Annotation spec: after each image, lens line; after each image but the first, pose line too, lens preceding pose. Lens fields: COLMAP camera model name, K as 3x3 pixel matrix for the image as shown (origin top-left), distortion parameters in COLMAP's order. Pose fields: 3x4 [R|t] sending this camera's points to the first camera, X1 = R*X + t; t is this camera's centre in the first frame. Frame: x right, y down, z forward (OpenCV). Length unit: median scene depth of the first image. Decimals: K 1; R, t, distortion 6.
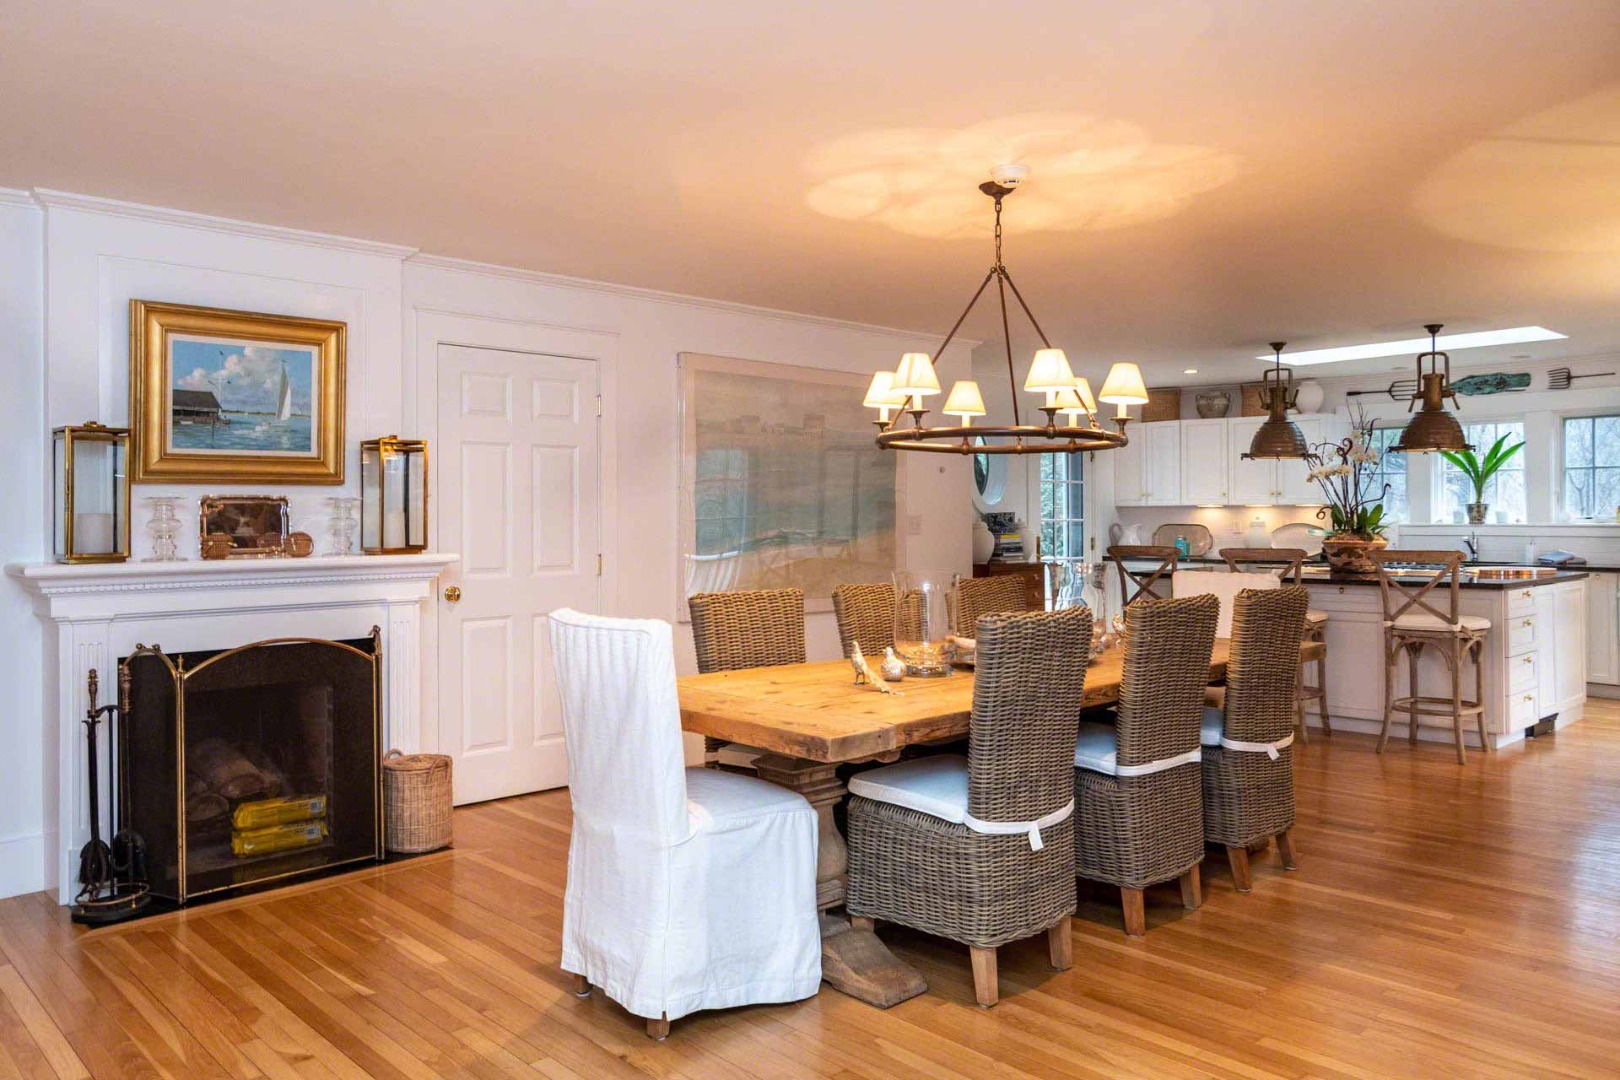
lens RADIAL K [[1256.3, 0, 811.5], [0, 1256.3, 527.3], [0, 0, 1]] dist [0.008518, 0.007602]
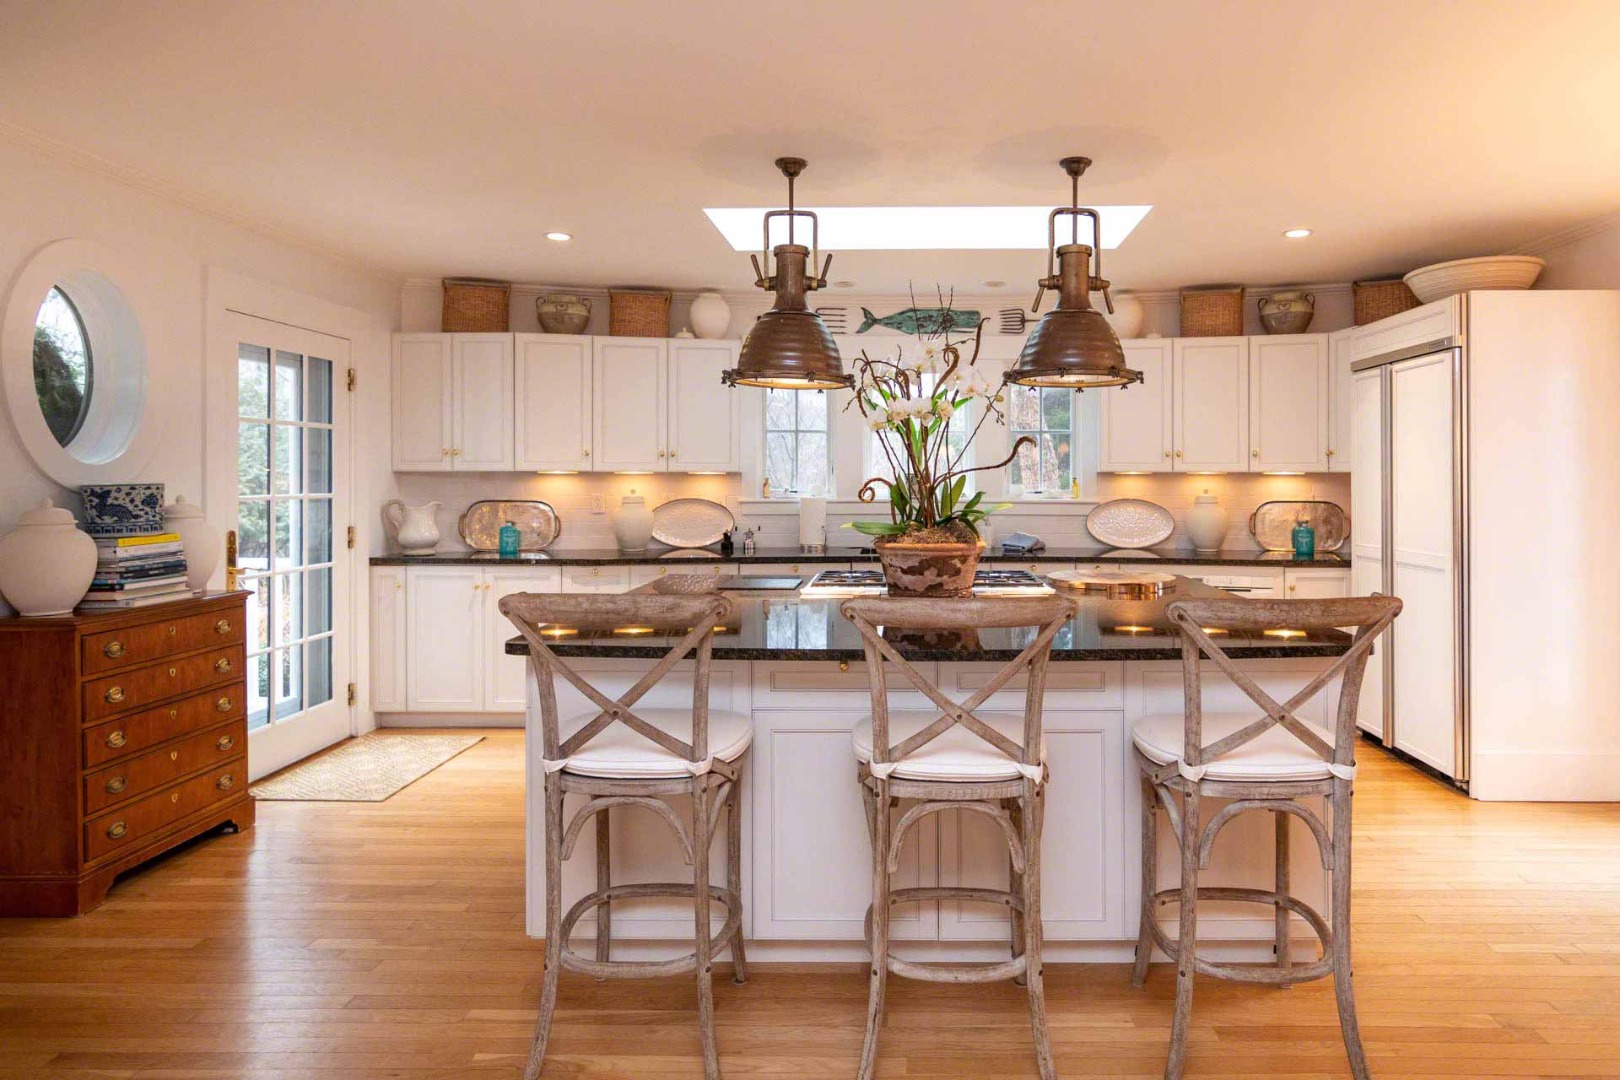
lens RADIAL K [[939.9, 0, 914.7], [0, 939.9, 478.5], [0, 0, 1]] dist [-0.000520, 0.000231]
pose [[0.696611, 0.005856, 0.717425, 0.110929], [-0.000320, 0.999969, -0.007852, -0.011175], [-0.717449, 0.005241, 0.696592, 0.595861]]
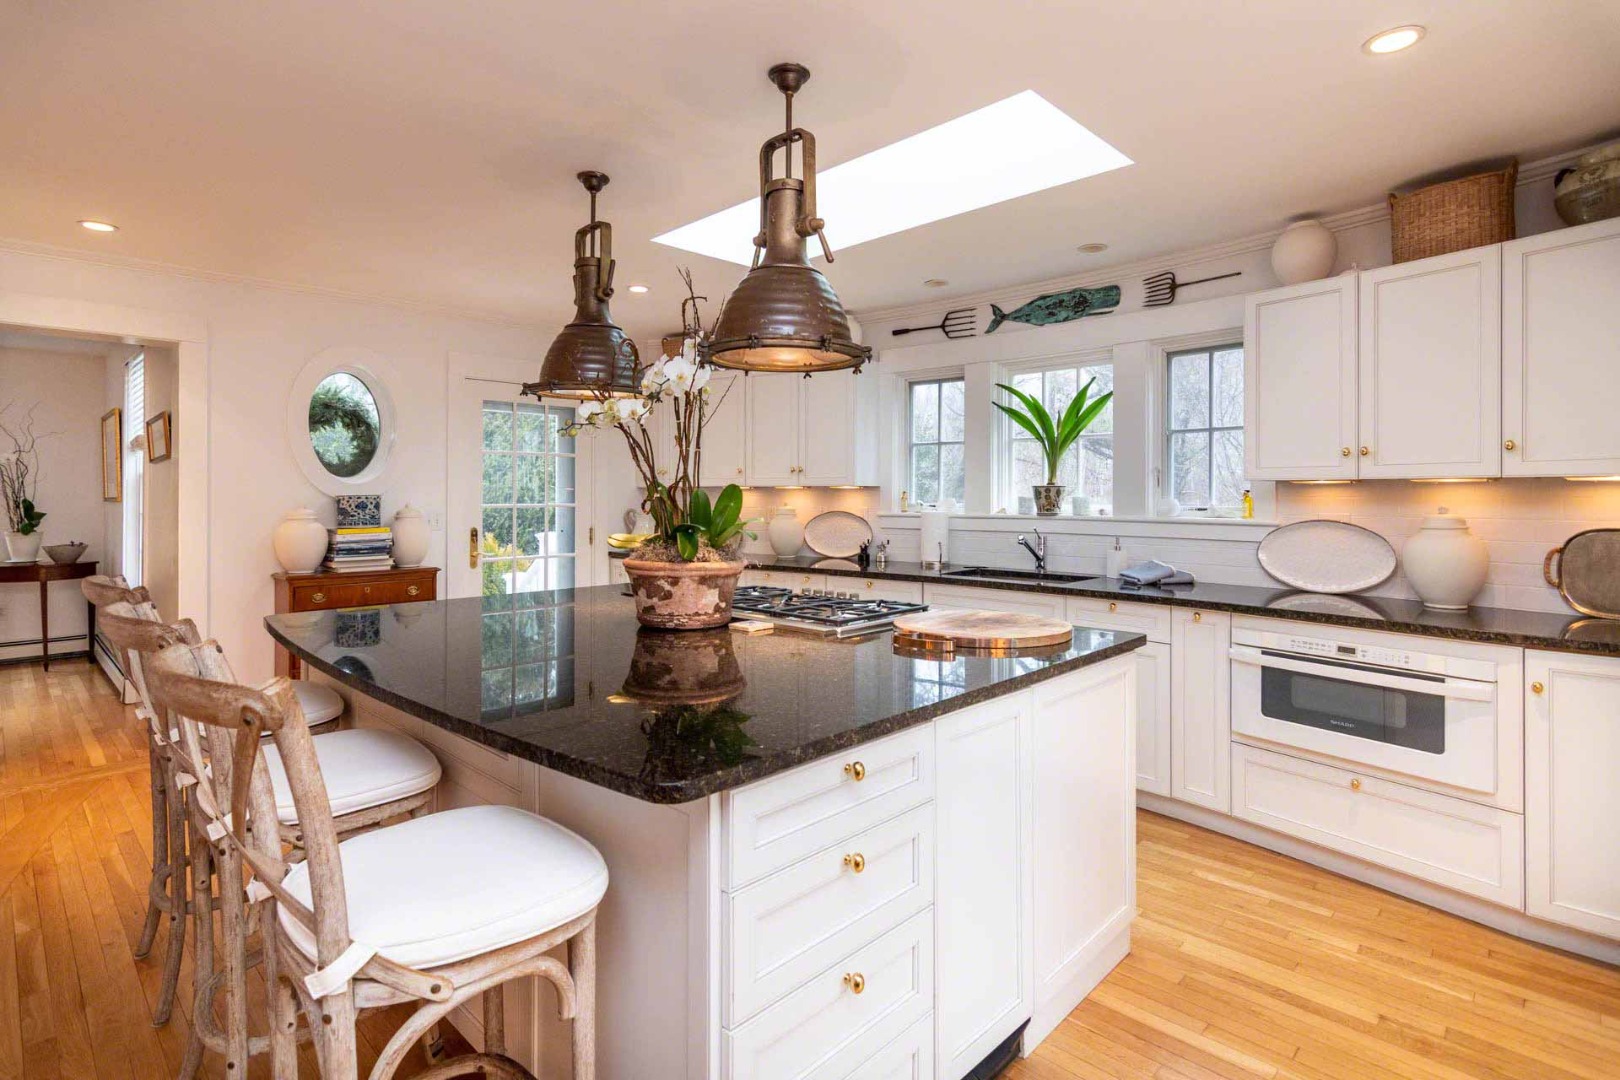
lens RADIAL K [[810.3, 0, 807.6], [0, 810.3, 505.0], [0, 0, 1]] dist [0.005049, 0.002610]
pose [[0.999911, 0.005339, 0.012207, 0.392761], [-0.005405, 0.999971, 0.005367, -0.010203], [-0.012178, -0.005433, 0.999911, 0.566887]]
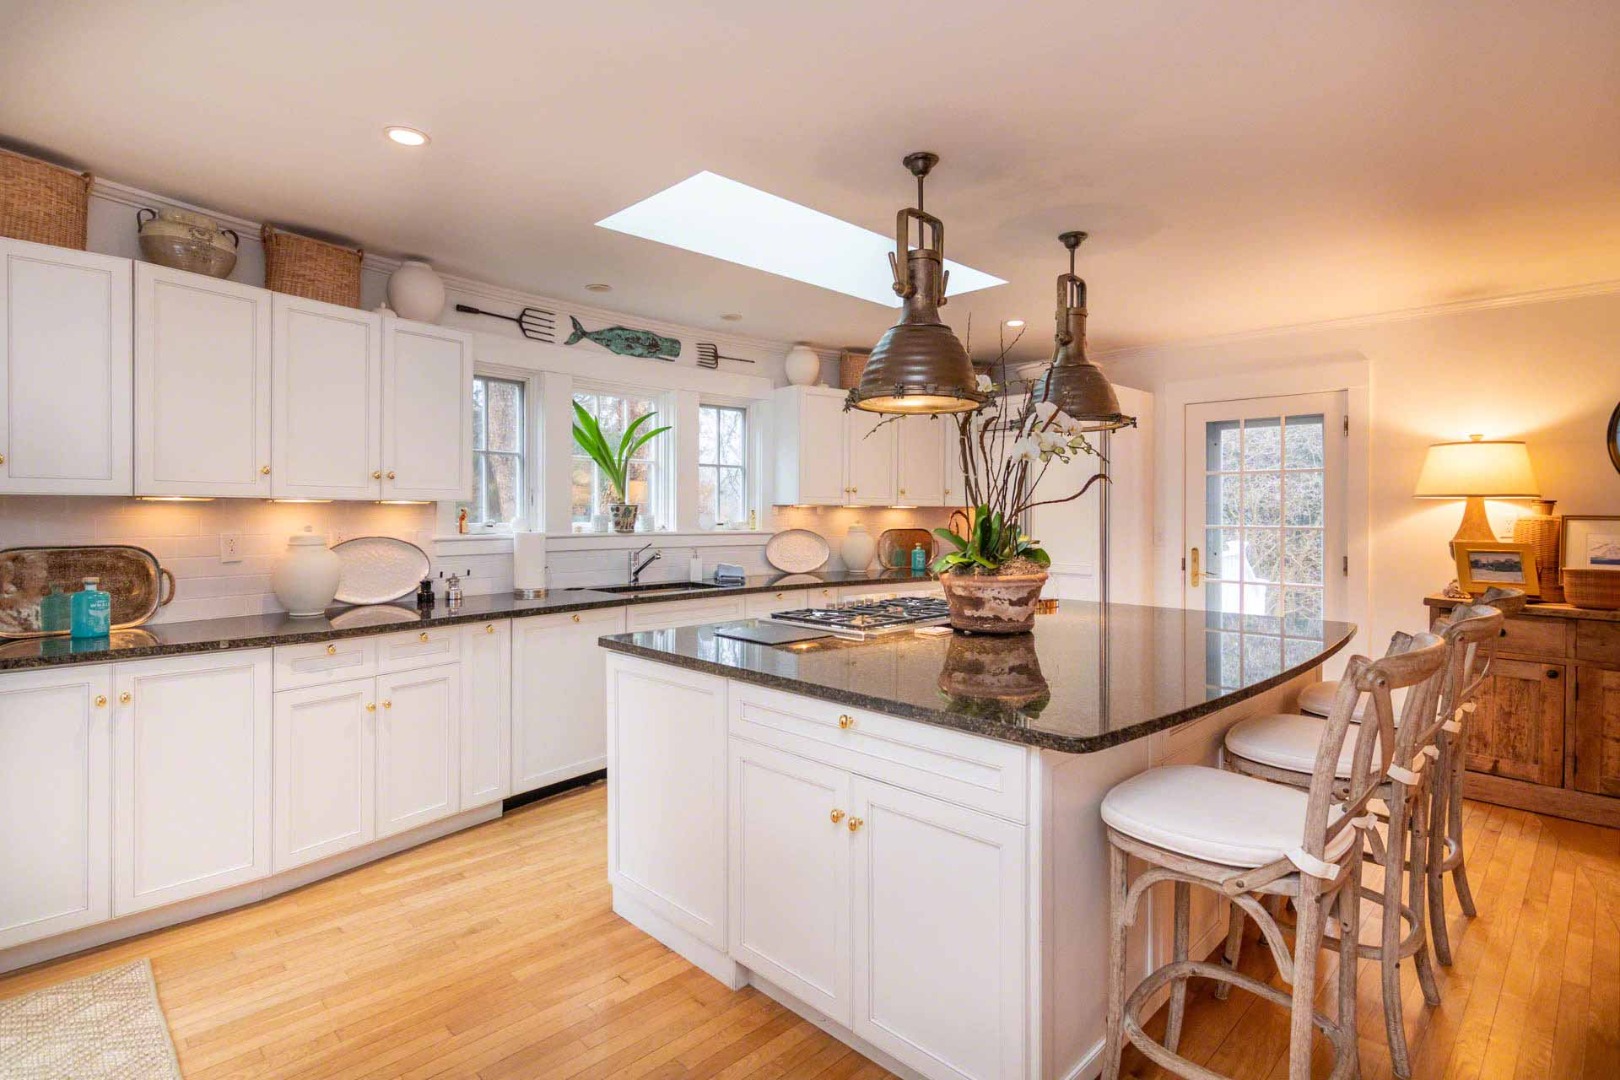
lens RADIAL K [[810.3, 0, 824.1], [0, 810.3, 505.6], [0, 0, 1]] dist [0.005049, 0.002610]
pose [[-0.014574, 0.013503, 0.999803, 0.062481], [0.003179, 0.999904, -0.013458, -0.011839], [-0.999889, 0.002982, -0.014616, 0.888844]]
